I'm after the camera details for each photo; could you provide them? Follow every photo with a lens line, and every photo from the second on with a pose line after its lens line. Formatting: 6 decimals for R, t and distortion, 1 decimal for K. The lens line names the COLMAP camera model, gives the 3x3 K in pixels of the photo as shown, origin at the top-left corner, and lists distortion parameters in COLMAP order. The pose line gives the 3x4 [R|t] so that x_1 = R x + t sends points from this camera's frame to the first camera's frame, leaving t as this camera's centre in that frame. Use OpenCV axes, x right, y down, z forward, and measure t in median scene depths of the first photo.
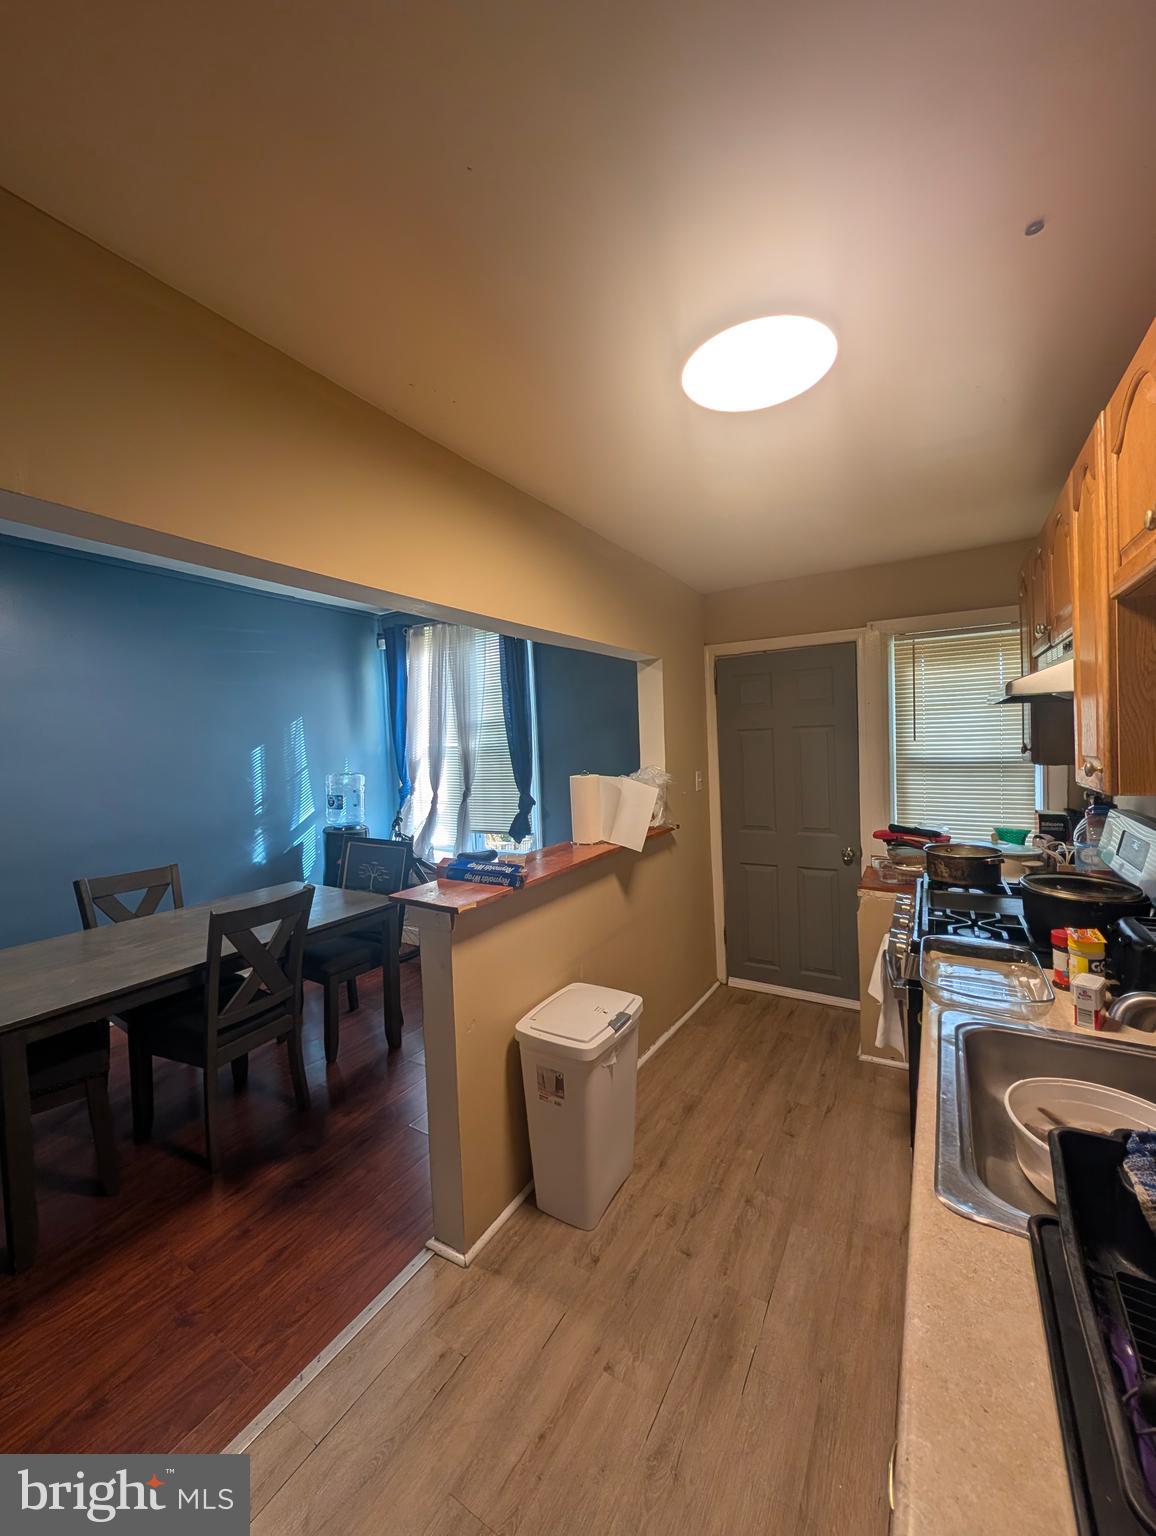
lens RADIAL K [[579.9, 0, 586.8], [0, 579.9, 762.0], [0, 0, 1]] dist [-0.000912, -0.000137]
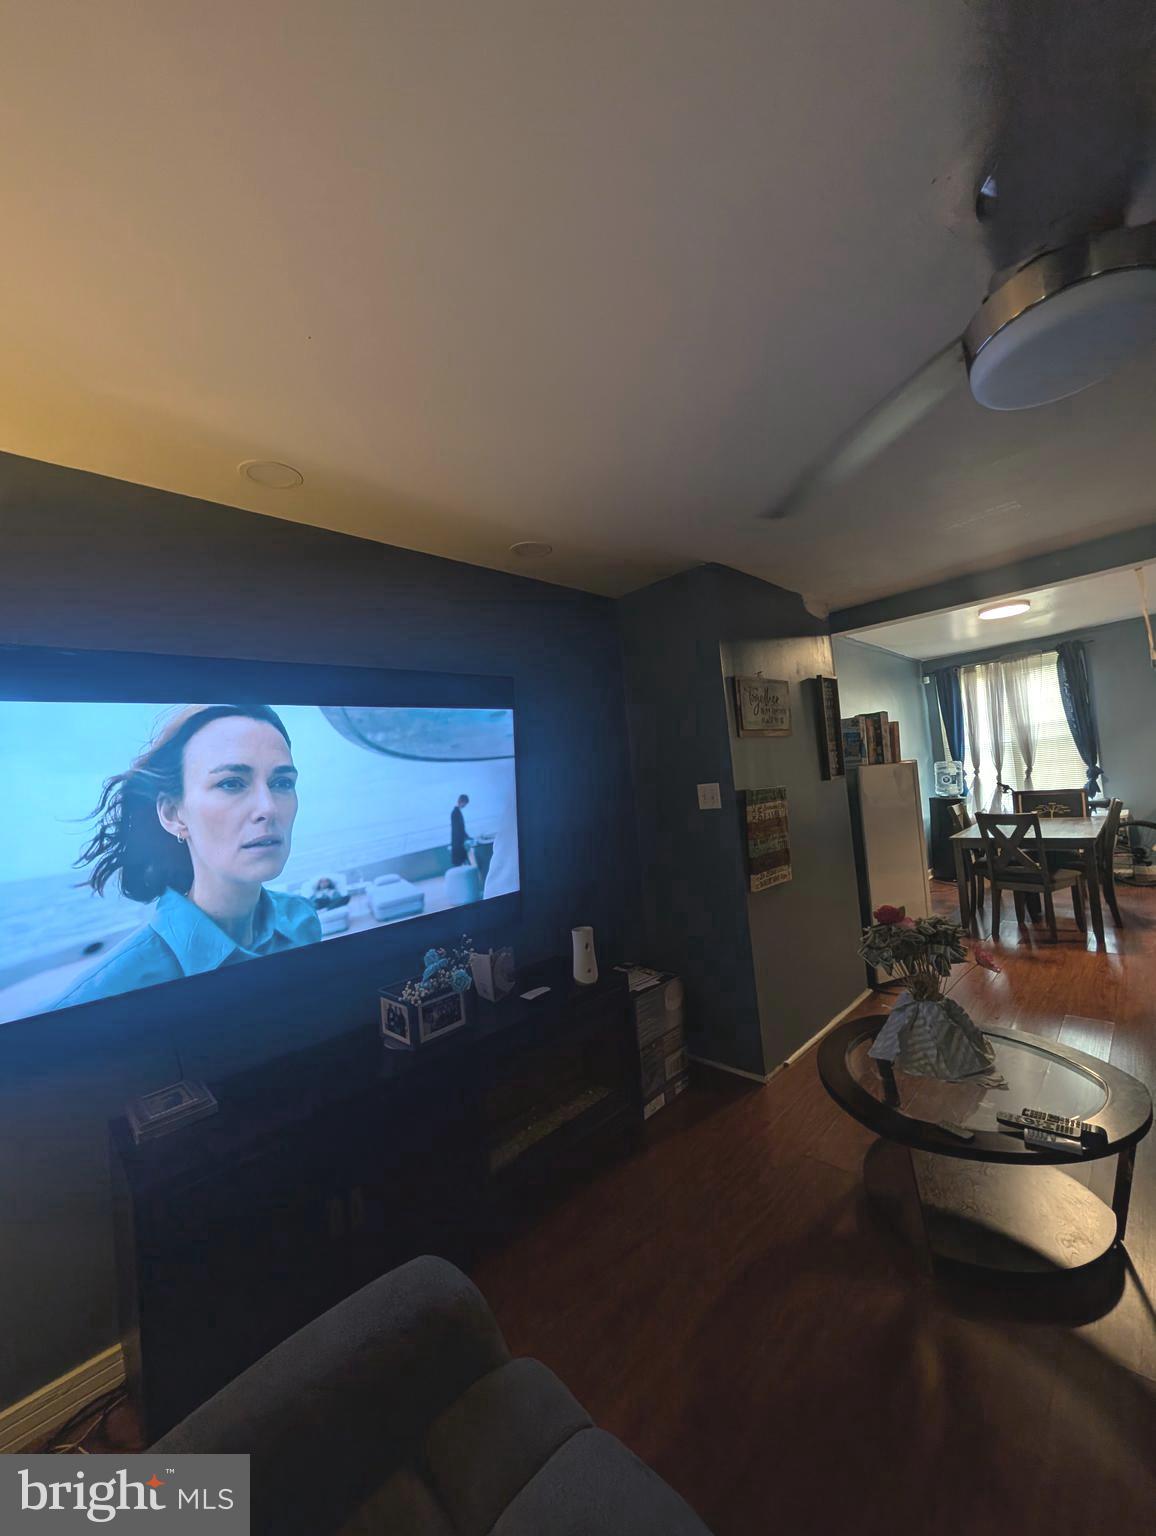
lens RADIAL K [[579.9, 0, 583.5], [0, 579.9, 765.9], [0, 0, 1]] dist [-0.000912, -0.000137]
pose [[0.970273, -0.062728, -0.233743, -1.462004], [0.051342, 0.997194, -0.054485, 0.095653], [0.236505, 0.040864, 0.970771, -1.117424]]
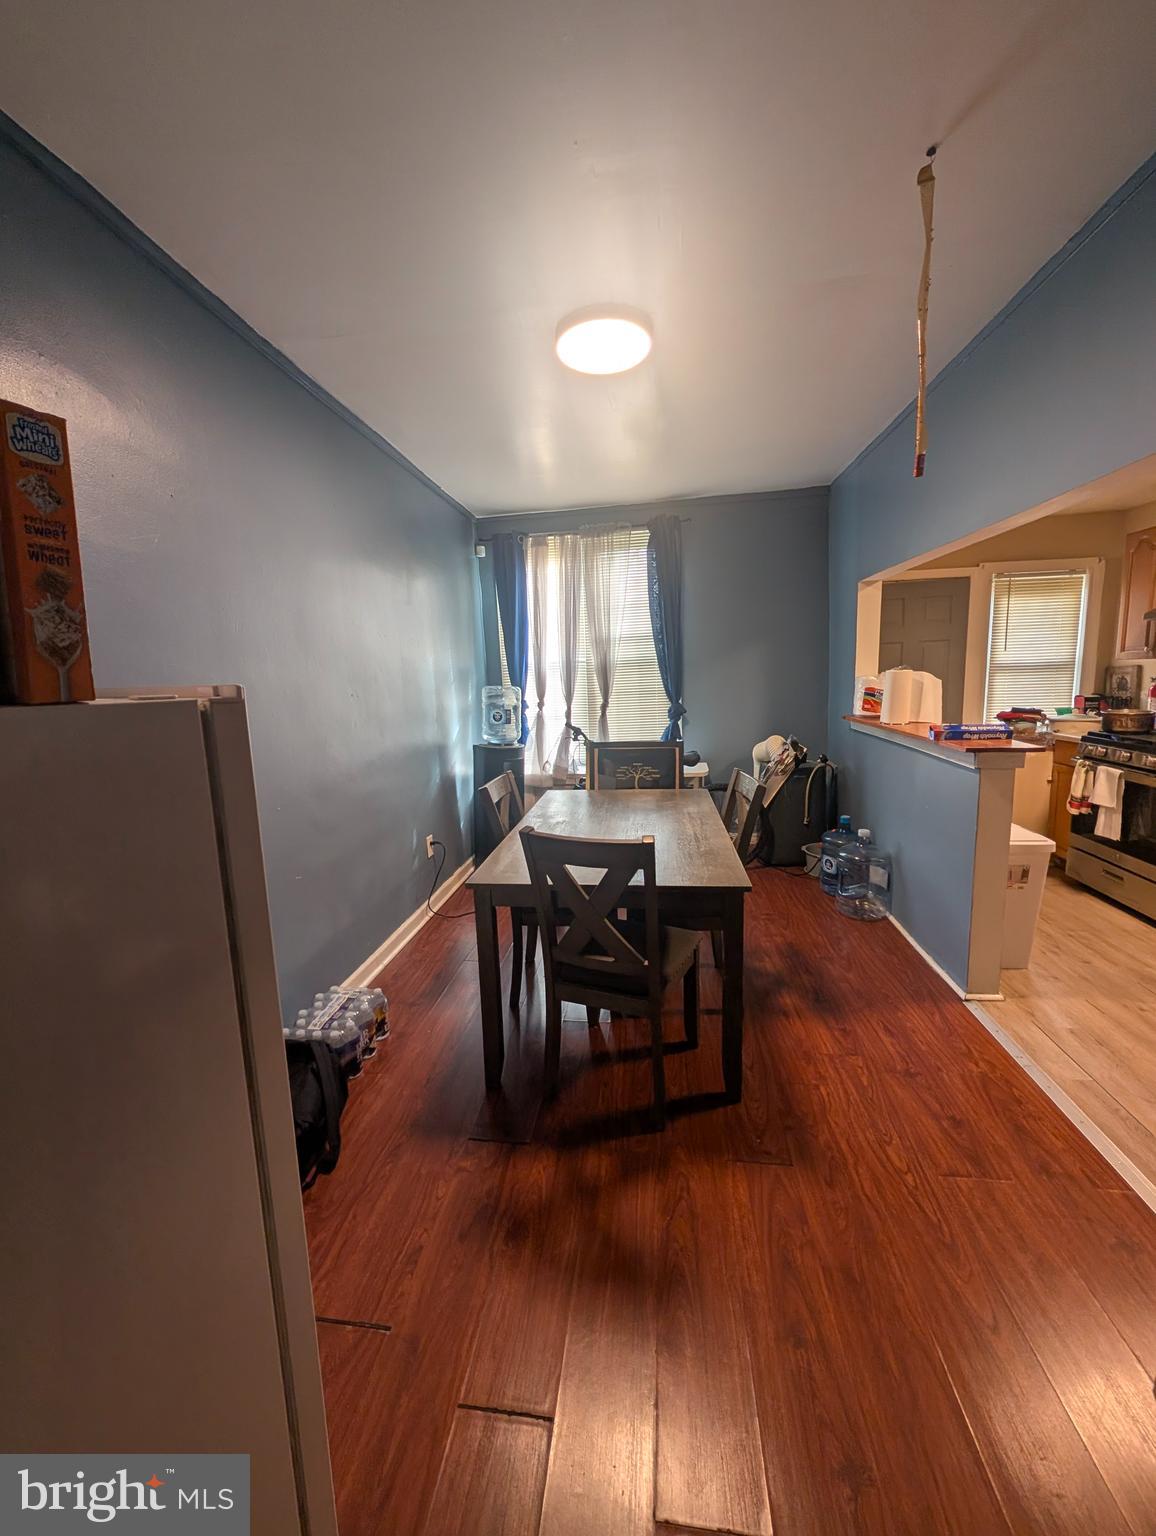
lens RADIAL K [[579.9, 0, 580.8], [0, 579.9, 756.1], [0, 0, 1]] dist [-0.000912, -0.000137]
pose [[0.916752, -0.058851, 0.395098, -0.983508], [0.020913, 0.994802, 0.099653, 0.058897], [-0.398909, -0.083094, 0.913218, 0.089019]]
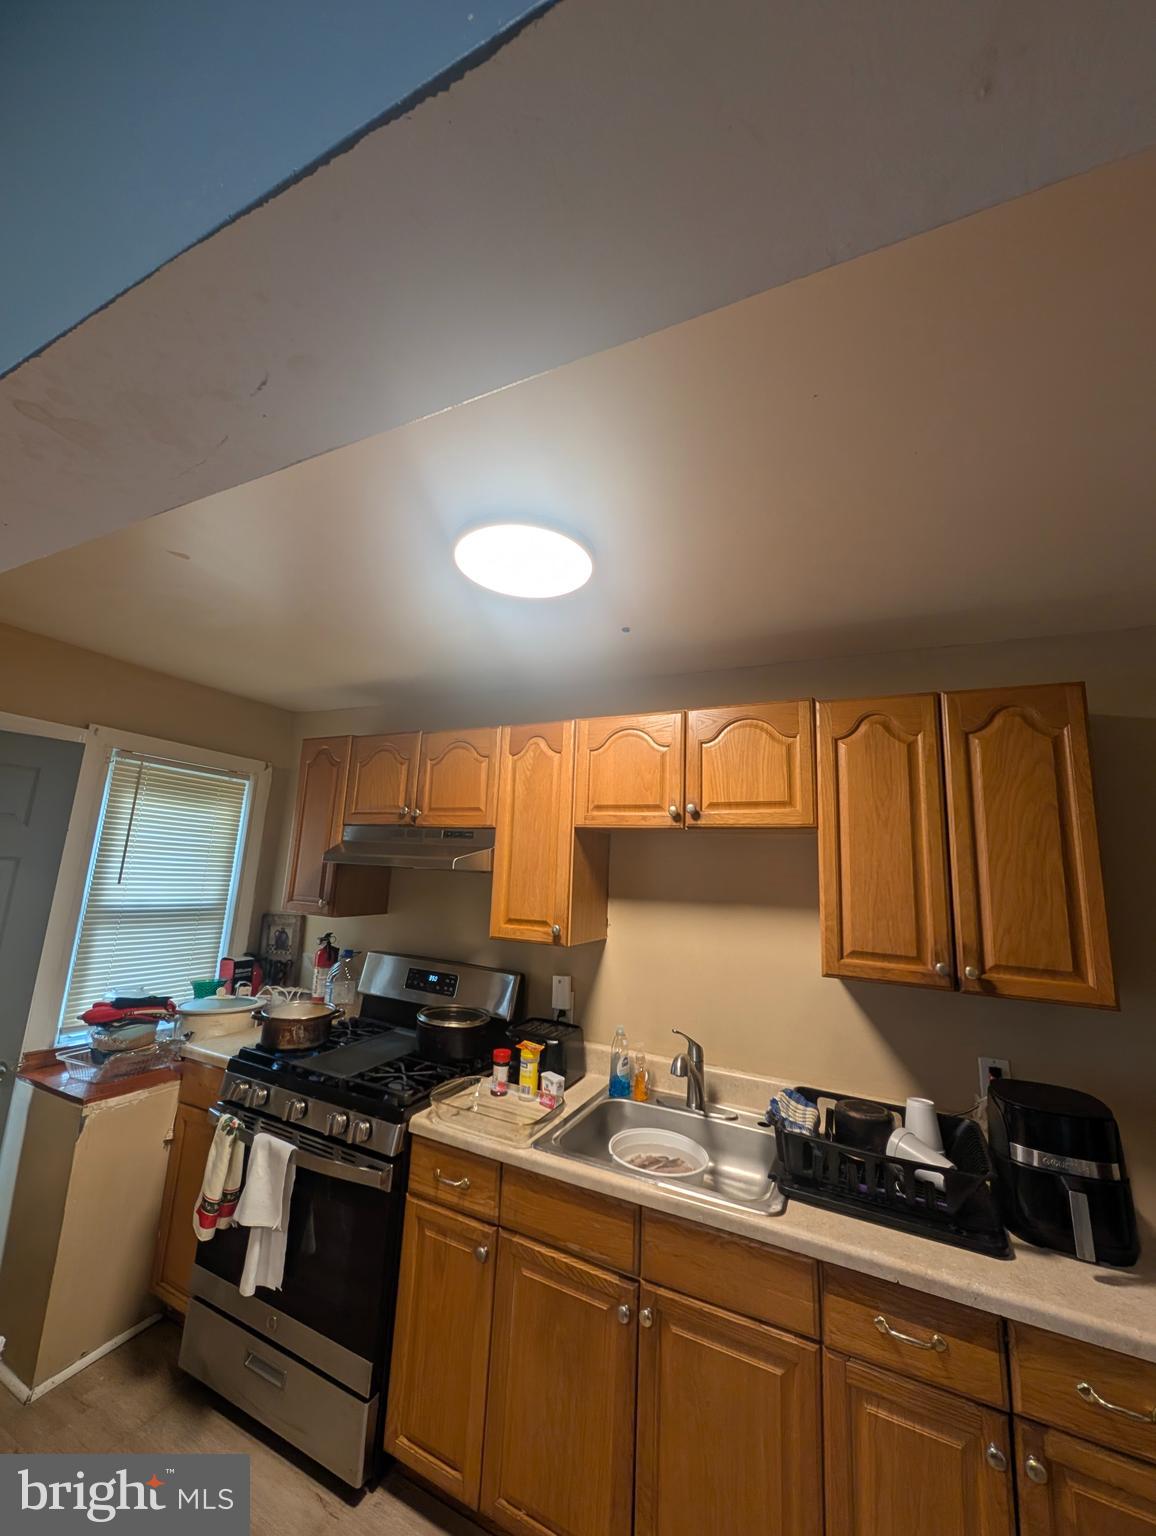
lens RADIAL K [[579.9, 0, 577.5], [0, 579.9, 768.7], [0, 0, 1]] dist [-0.000912, -0.000137]
pose [[-0.094405, 0.203848, 0.974440, -0.314260], [-0.014236, 0.978435, -0.206063, -0.037114], [-0.995432, -0.033325, -0.089467, 0.445801]]
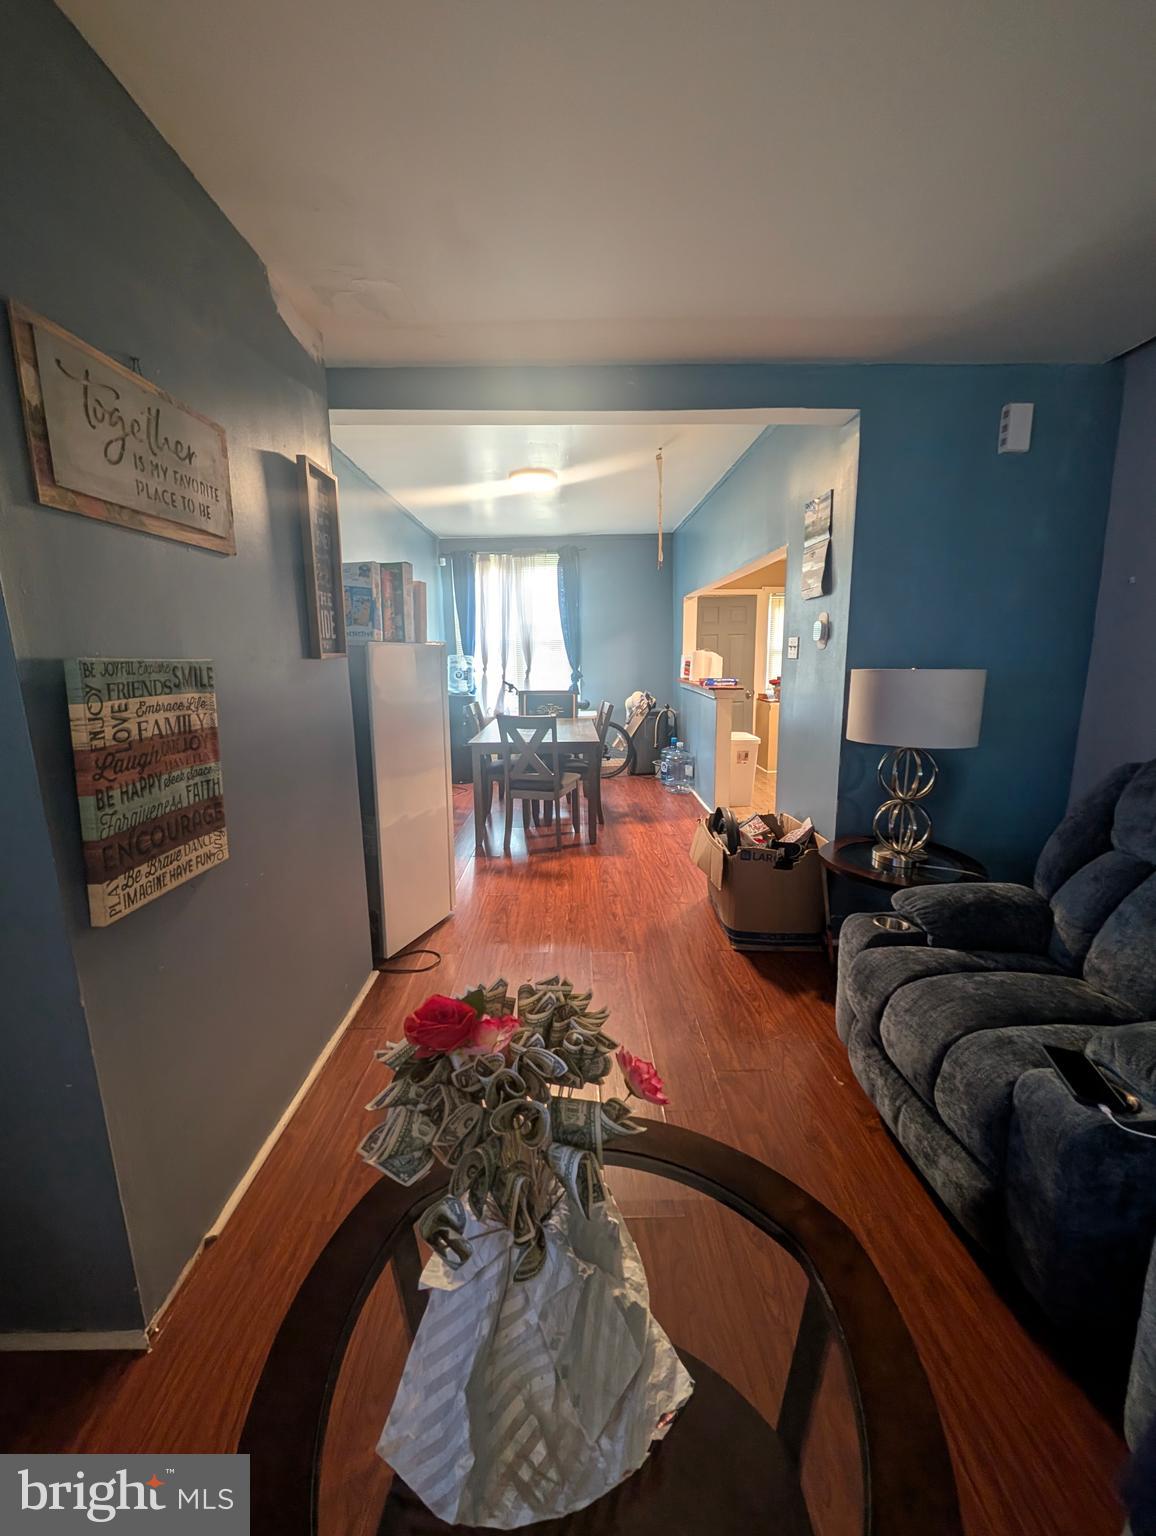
lens RADIAL K [[579.9, 0, 581.2], [0, 579.9, 750.0], [0, 0, 1]] dist [-0.000912, -0.000137]
pose [[0.847963, -0.066028, 0.525927, -1.354828], [0.000658, 0.992341, 0.123523, 0.108050], [-0.530055, -0.104397, 0.841512, -0.584493]]
